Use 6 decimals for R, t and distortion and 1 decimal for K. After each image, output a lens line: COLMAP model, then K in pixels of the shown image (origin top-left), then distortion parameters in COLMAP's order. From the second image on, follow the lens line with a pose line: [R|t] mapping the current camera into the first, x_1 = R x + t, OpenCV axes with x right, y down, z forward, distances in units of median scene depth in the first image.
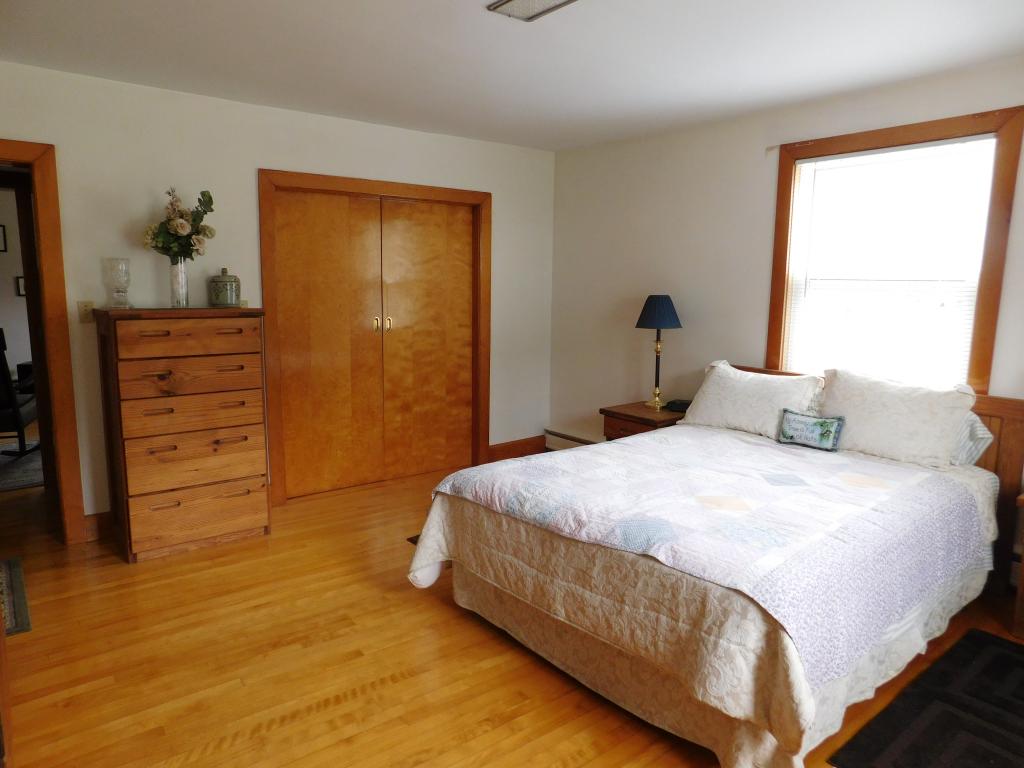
lens RADIAL K [[673.0, 0, 505.1], [0, 673.0, 385.6], [0, 0, 1]] dist [-0.033827, 0.017954]
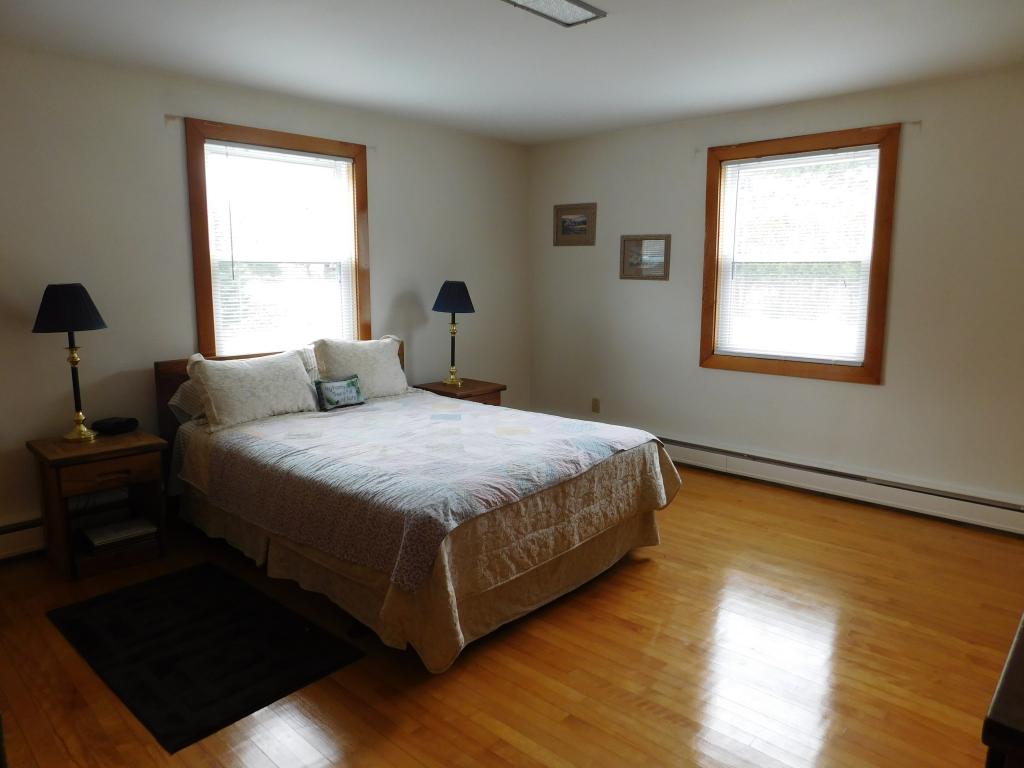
lens RADIAL K [[673.0, 0, 506.6], [0, 673.0, 383.4], [0, 0, 1]] dist [-0.033827, 0.017954]
pose [[-0.126450, -0.173106, 0.976752, -0.996571], [0.148199, 0.970309, 0.191150, -0.179735], [-0.980840, 0.168924, -0.097042, 1.148909]]
